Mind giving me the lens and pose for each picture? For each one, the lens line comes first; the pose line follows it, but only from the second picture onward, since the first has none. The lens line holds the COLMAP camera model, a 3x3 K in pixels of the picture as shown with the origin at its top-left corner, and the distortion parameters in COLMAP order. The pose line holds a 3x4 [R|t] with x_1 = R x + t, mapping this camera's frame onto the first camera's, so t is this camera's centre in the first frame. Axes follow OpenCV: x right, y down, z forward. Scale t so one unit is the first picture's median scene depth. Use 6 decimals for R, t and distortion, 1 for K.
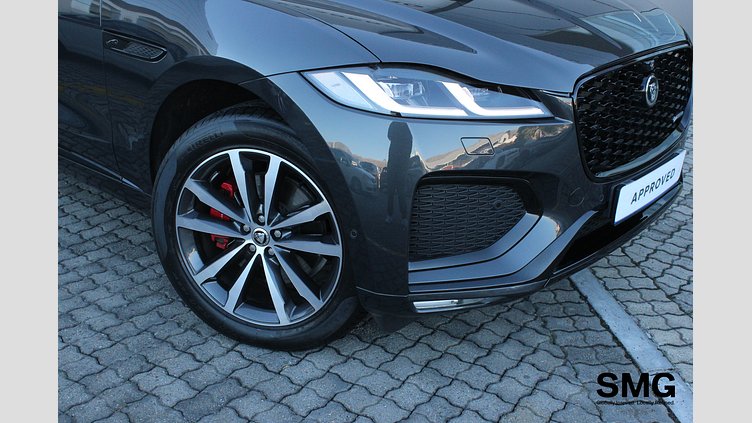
lens RADIAL K [[822.8, 0, 376.5], [0, 822.8, 235.9], [0, 0, 1]] dist [-0.087906, -0.000048]
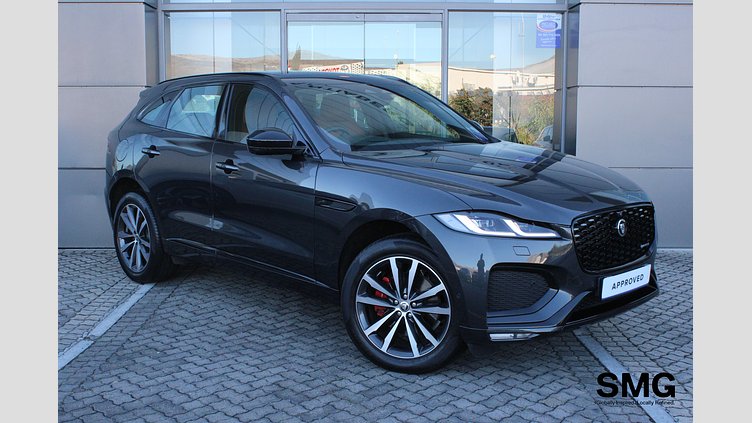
lens RADIAL K [[930.0, 0, 376.0], [0, 930.0, 211.5], [0, 0, 1]] dist [-0.006940, 0.008097]
pose [[0.997186, 0.003538, -0.074889, -0.050660], [-0.022272, 0.967771, -0.250844, 0.312385], [0.071588, 0.251806, 0.965126, -1.028410]]
